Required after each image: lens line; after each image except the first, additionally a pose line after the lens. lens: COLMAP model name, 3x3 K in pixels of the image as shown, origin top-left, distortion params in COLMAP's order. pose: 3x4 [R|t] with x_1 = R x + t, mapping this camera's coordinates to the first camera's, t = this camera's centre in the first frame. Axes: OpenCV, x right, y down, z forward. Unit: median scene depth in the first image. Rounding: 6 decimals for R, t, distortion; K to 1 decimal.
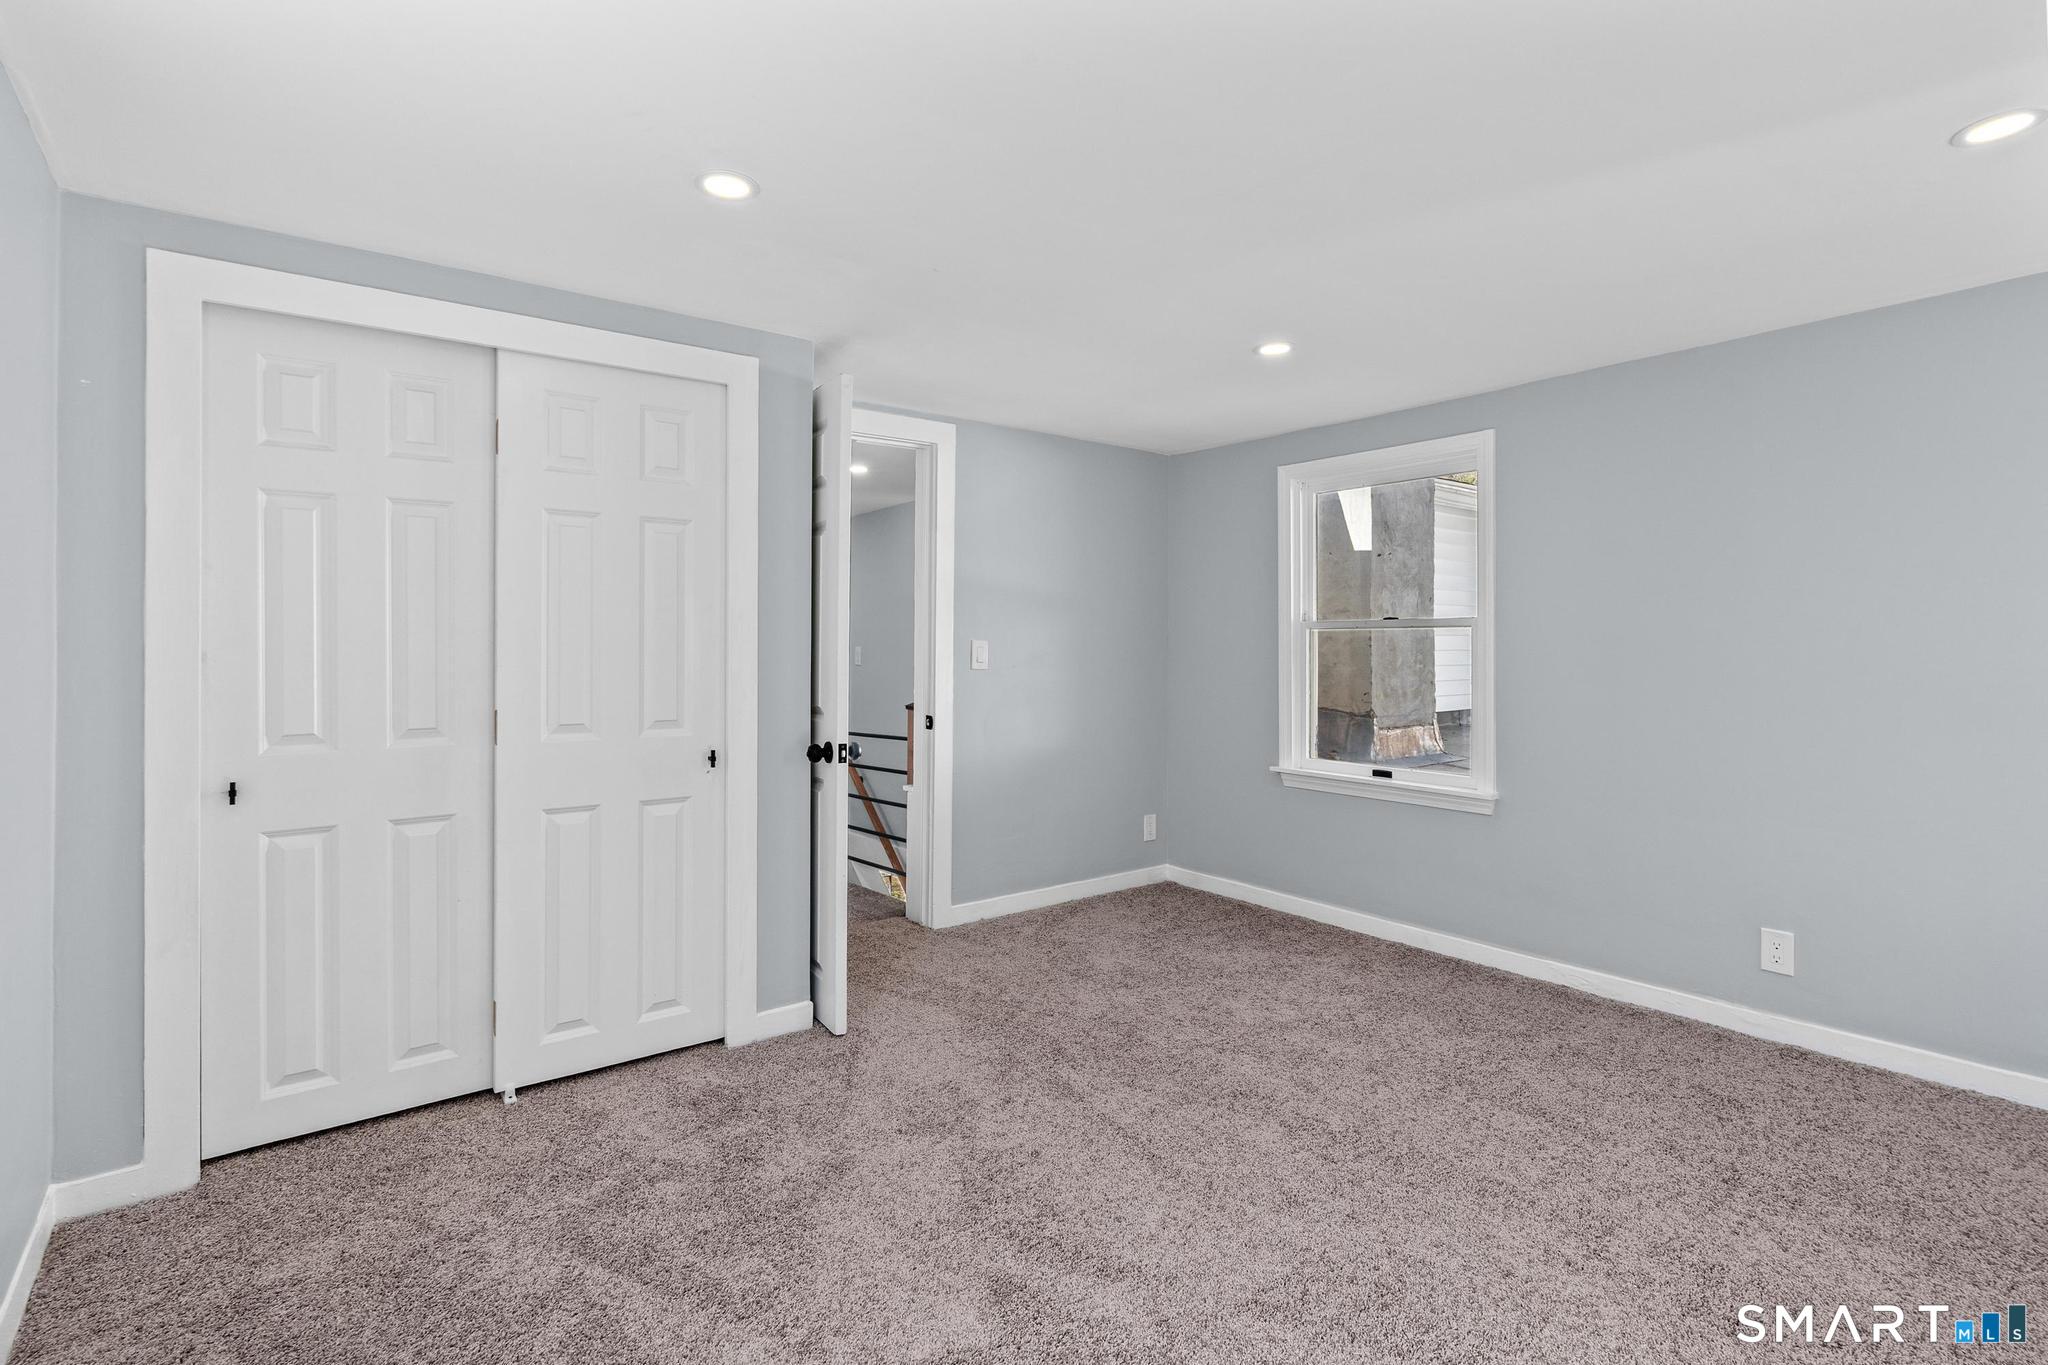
lens RADIAL K [[975.1, 0, 1020.9], [0, 975.1, 641.5], [0, 0, 1]] dist [-0.000742, -0.000027]
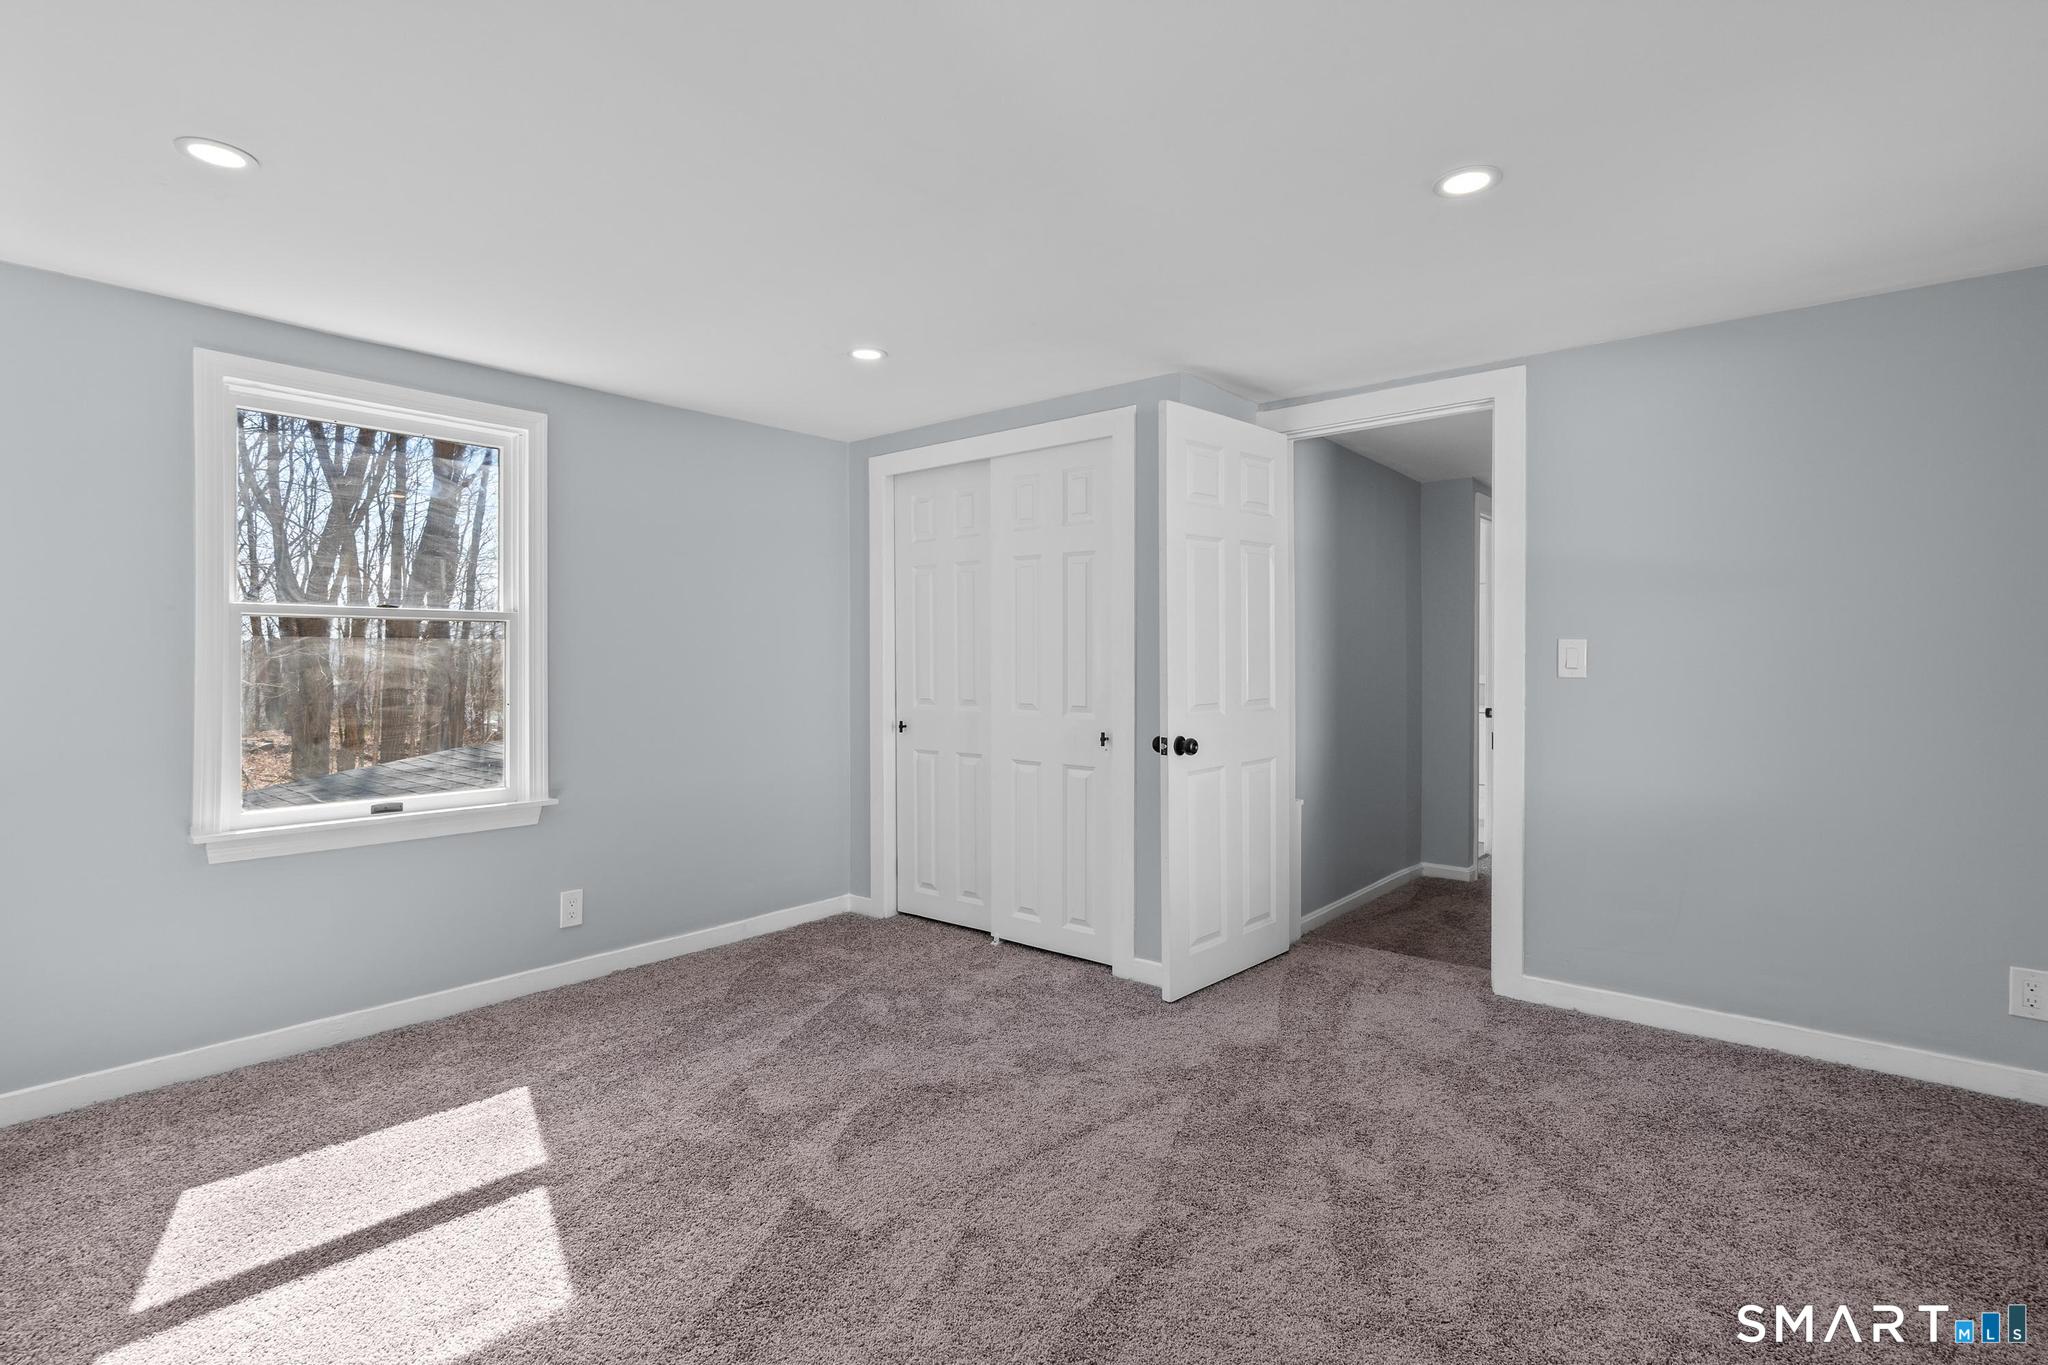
lens RADIAL K [[990.0, 0, 1019.7], [0, 990.0, 658.7], [0, 0, 1]] dist [-0.000732, -0.000300]
pose [[0.224043, 0.001684, -0.974578, 0.920913], [0.006719, 0.999972, 0.003272, 0.012635], [0.974556, -0.007281, 0.224025, 0.628127]]
